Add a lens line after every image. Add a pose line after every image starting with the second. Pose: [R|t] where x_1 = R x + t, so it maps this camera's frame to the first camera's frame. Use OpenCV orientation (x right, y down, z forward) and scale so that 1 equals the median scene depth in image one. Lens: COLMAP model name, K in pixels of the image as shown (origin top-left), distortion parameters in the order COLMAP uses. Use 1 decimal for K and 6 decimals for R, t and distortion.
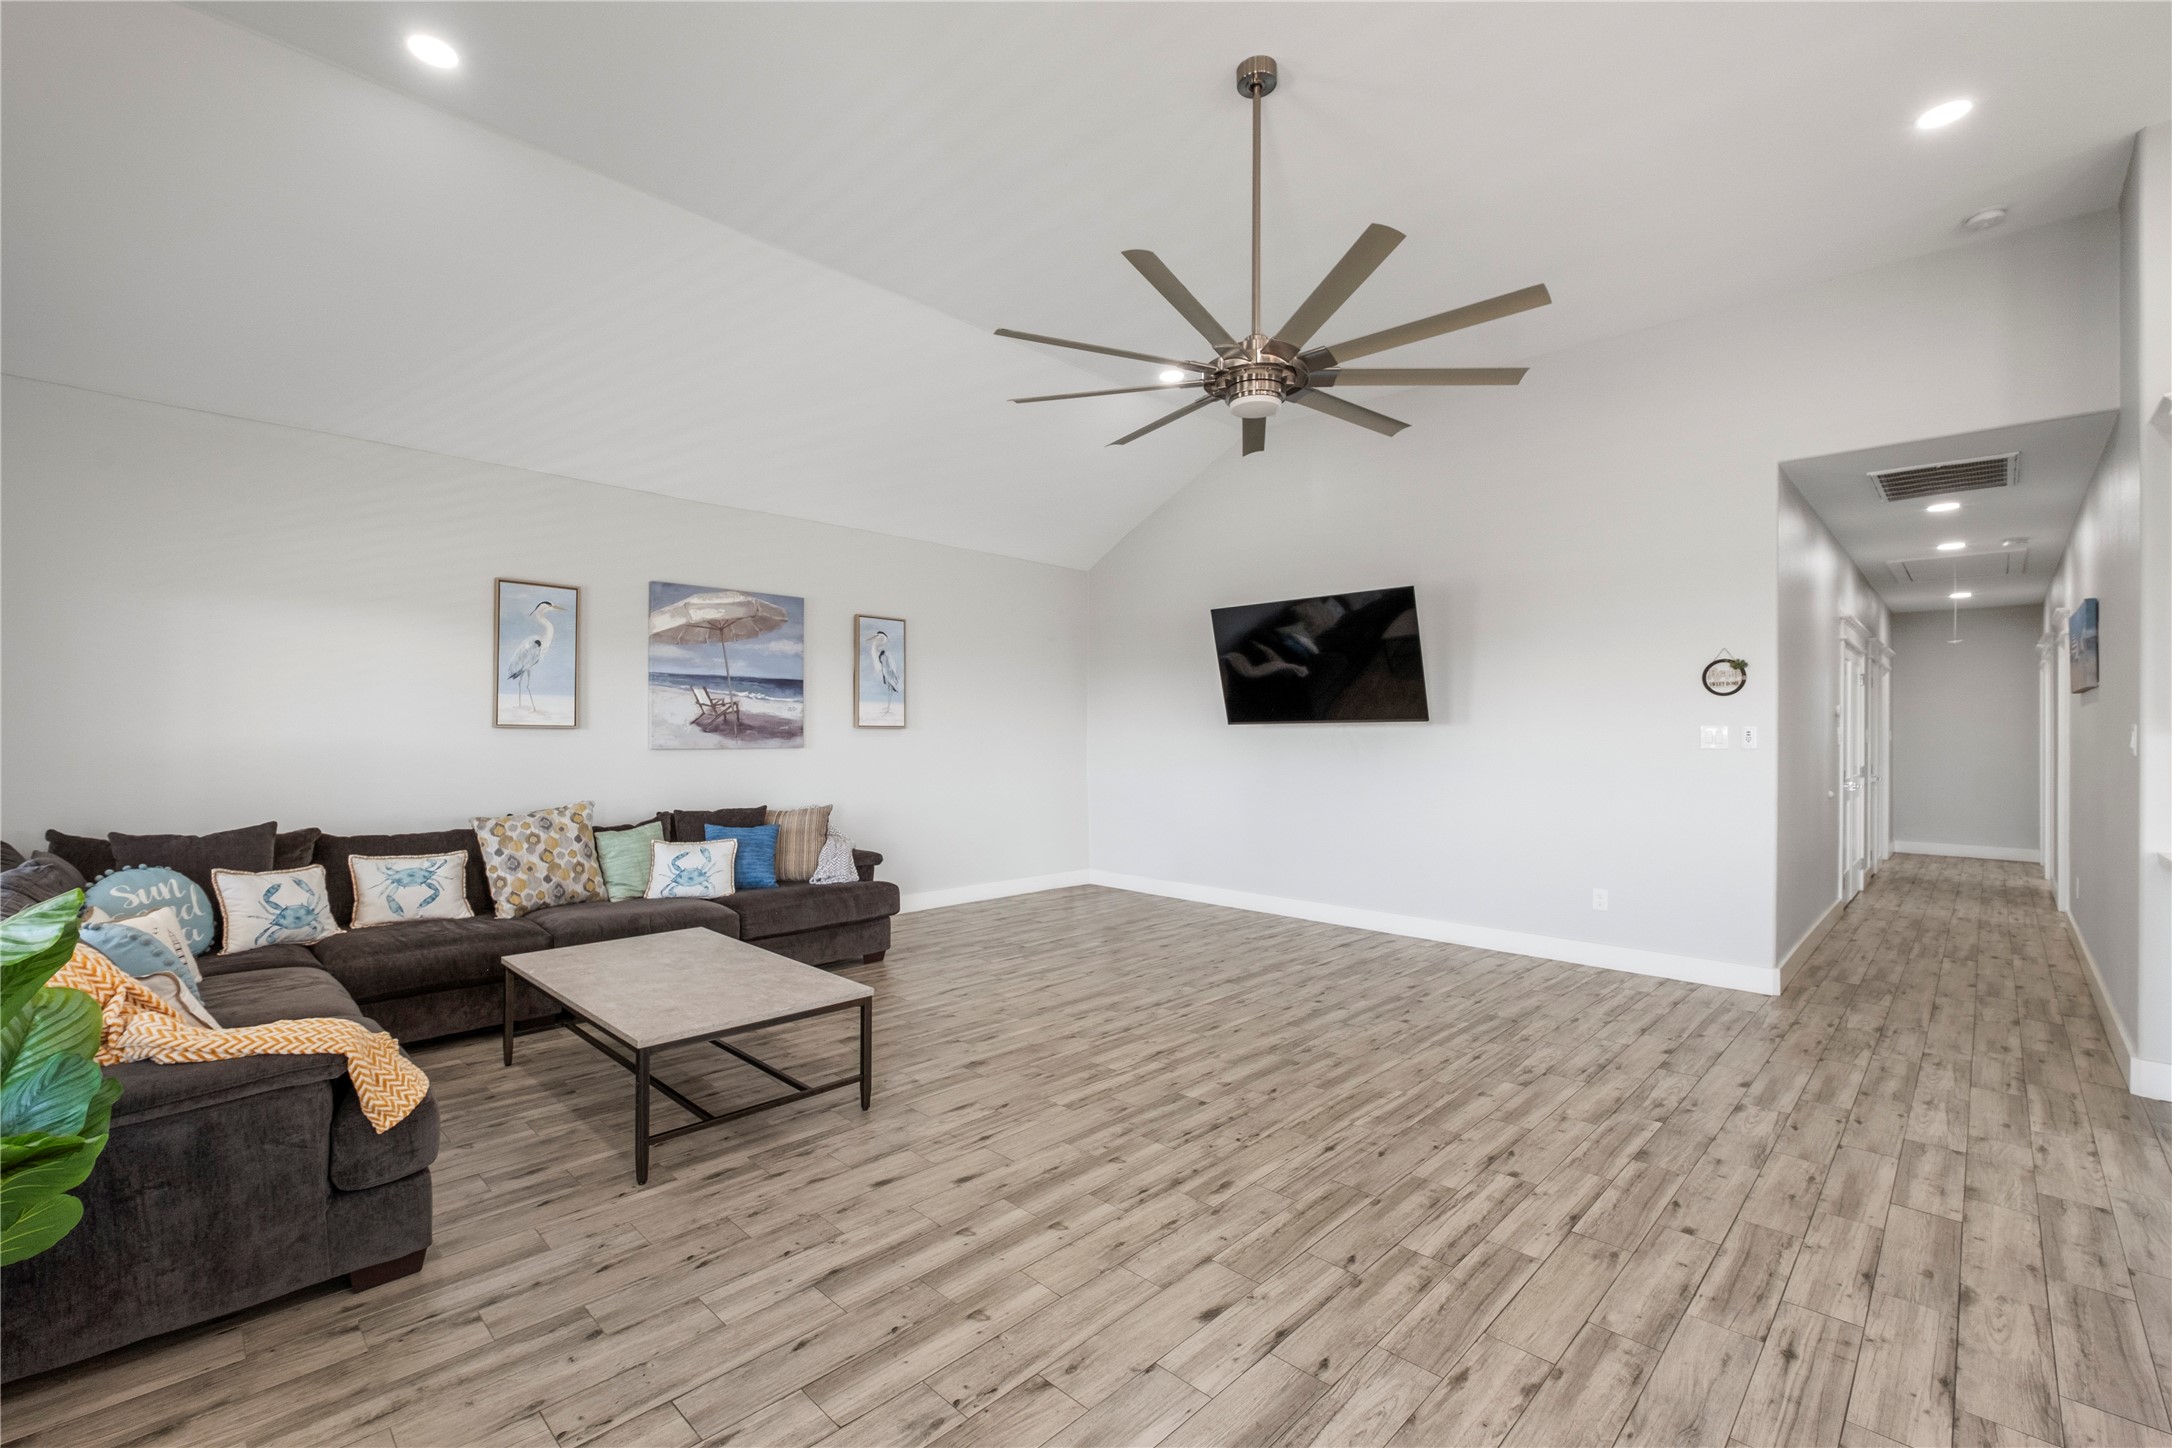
lens RADIAL K [[933.2, 0, 1065.4], [0, 933.2, 726.9], [0, 0, 1]] dist [-0.008124, -0.000147]
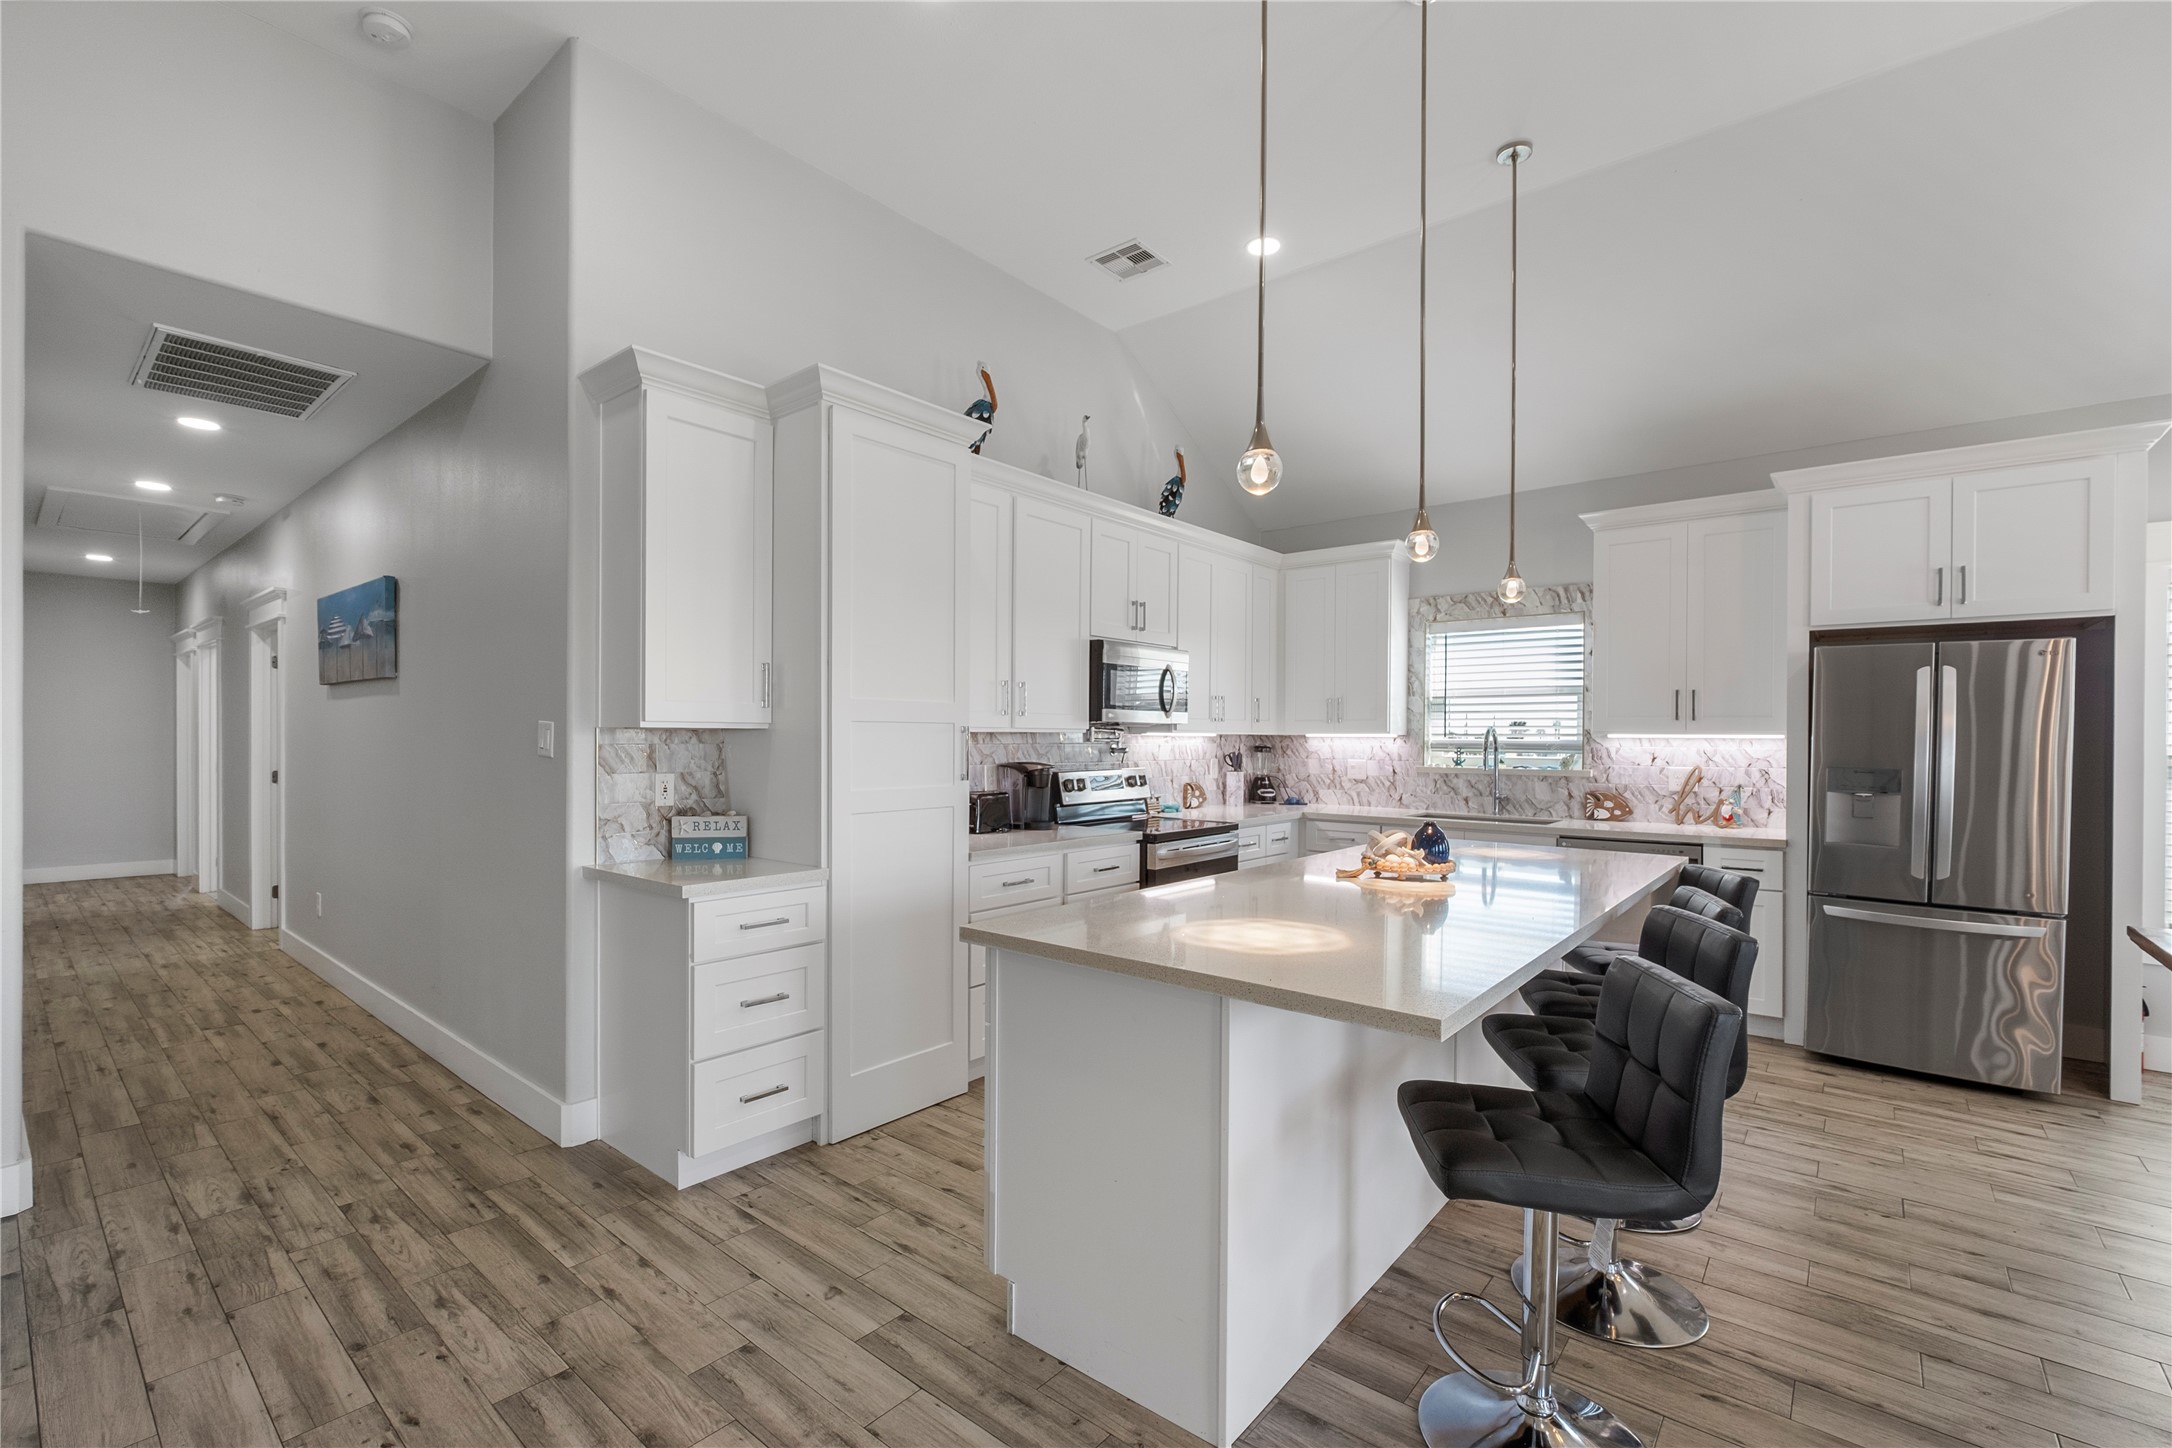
lens RADIAL K [[942.5, 0, 1058.1], [0, 942.5, 743.5], [0, 0, 1]] dist [-0.009191, 0.000002]
pose [[-0.075573, -0.011311, 0.997076, 0.177712], [-0.011428, 0.999880, 0.010477, 0.002564], [-0.997075, -0.010602, -0.075694, 0.438130]]
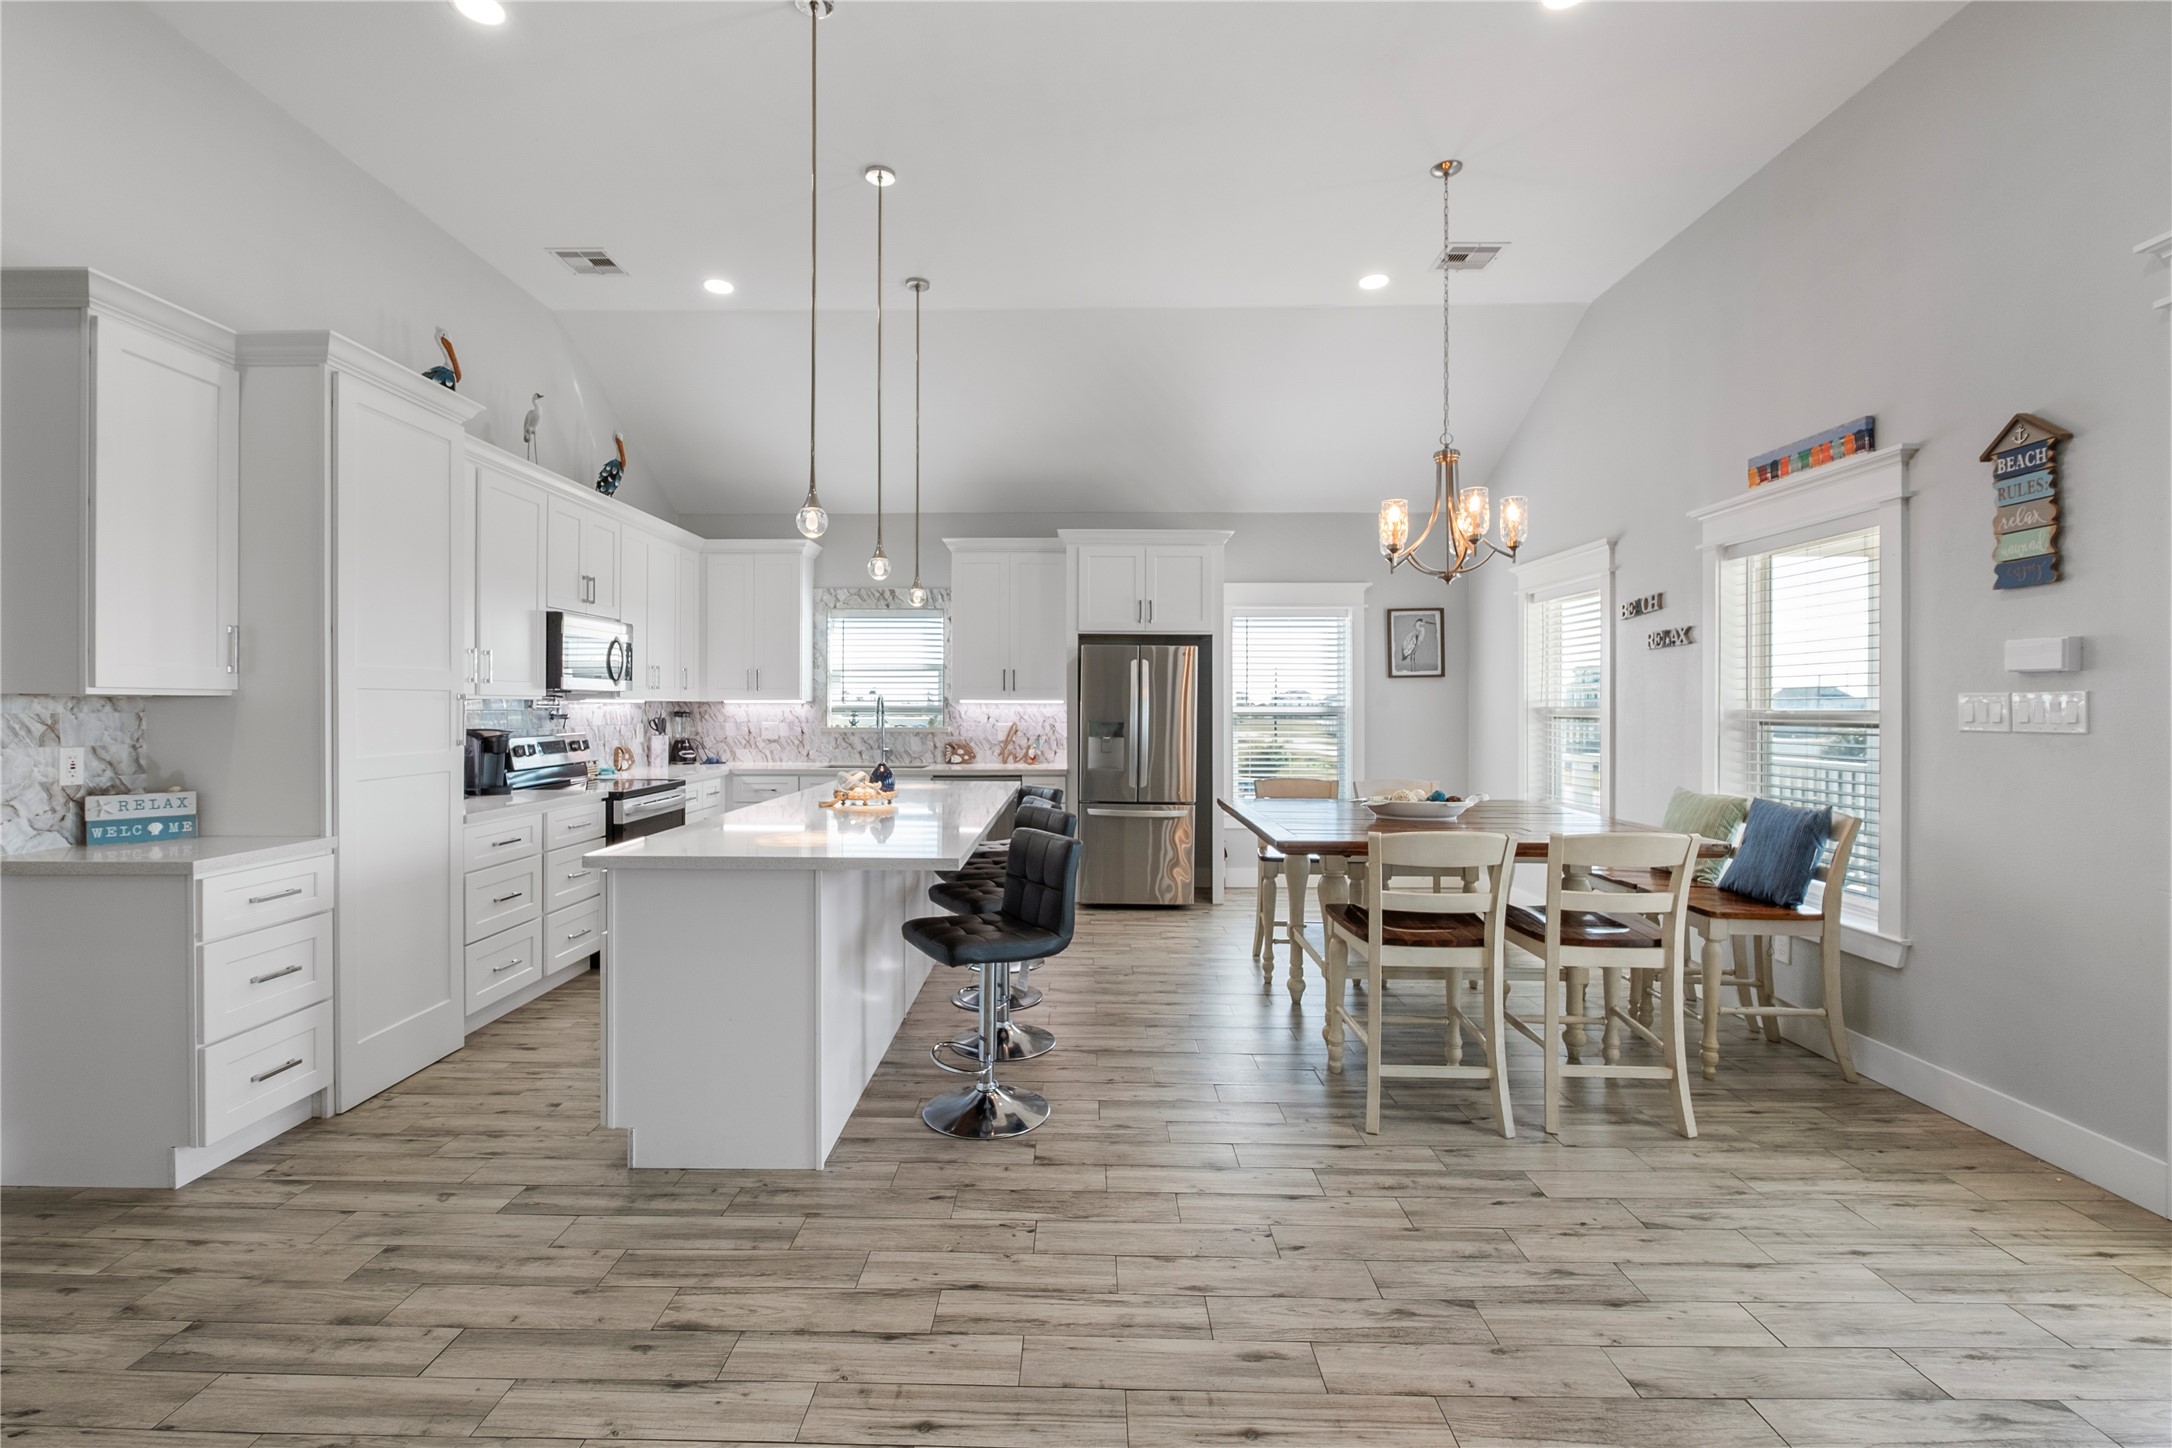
lens RADIAL K [[942.1, 0, 1064.9], [0, 942.1, 707.5], [0, 0, 1]] dist [-0.007319, -0.000173]
pose [[-0.692773, -0.006890, 0.721123, 0.028750], [-0.008662, 0.999962, 0.001233, 0.003739], [-0.721104, -0.005392, -0.692806, 0.628960]]
